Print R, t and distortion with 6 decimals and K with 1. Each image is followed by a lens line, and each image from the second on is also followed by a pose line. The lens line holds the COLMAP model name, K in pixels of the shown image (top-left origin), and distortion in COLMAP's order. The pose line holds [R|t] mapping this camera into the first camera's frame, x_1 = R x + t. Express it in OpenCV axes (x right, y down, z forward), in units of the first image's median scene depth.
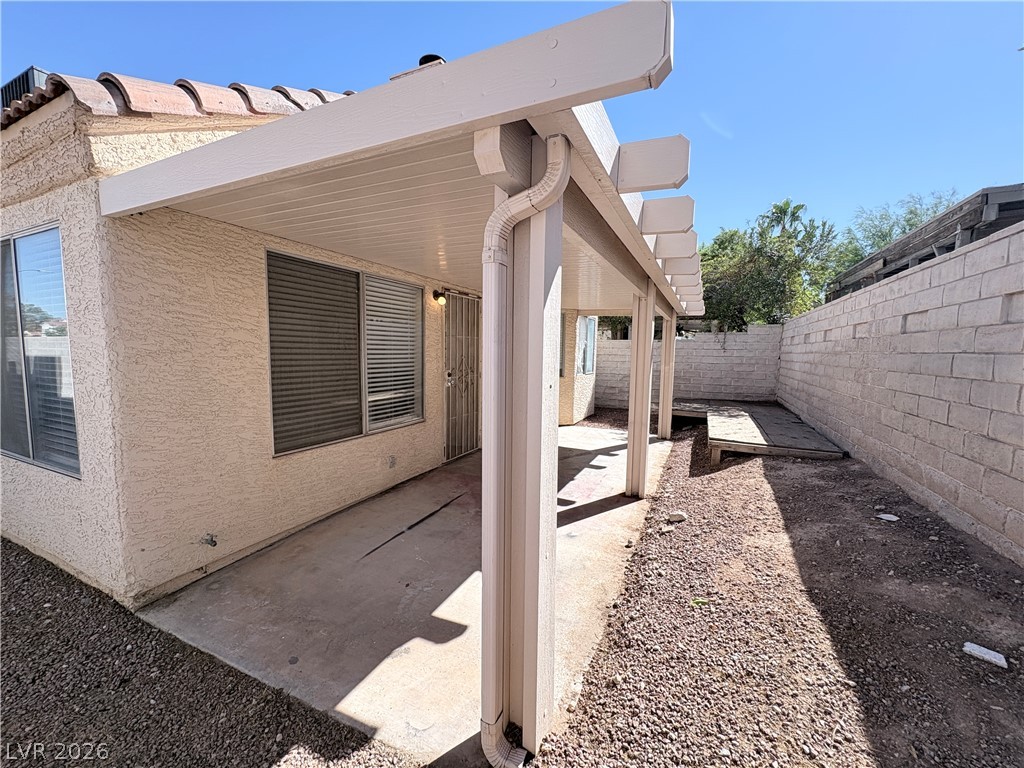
lens RADIAL K [[409.2, 0, 512.0], [0, 409.2, 384.0], [0, 0, 1]] dist [-0.000453, 0.000224]
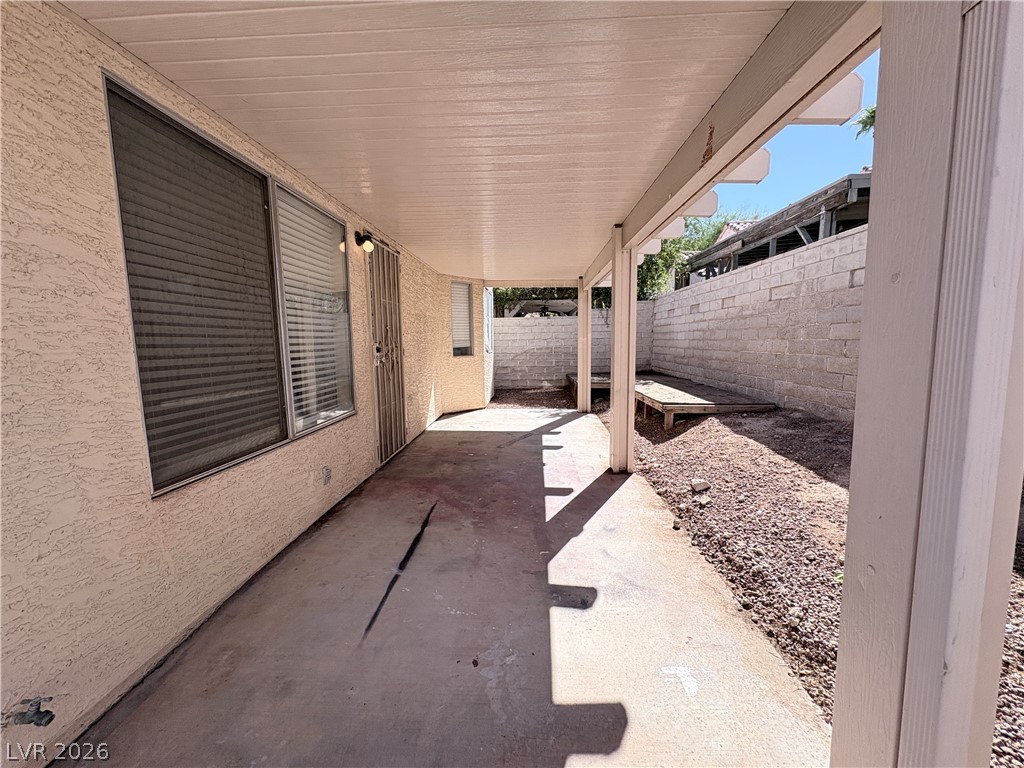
lens RADIAL K [[409.2, 0, 512.0], [0, 409.2, 384.0], [0, 0, 1]] dist [-0.000453, 0.000224]
pose [[0.922558, -0.069328, 0.379579, -0.297322], [0.060060, 0.997537, 0.036220, 0.038009], [-0.381155, -0.010617, 0.924450, 0.299312]]
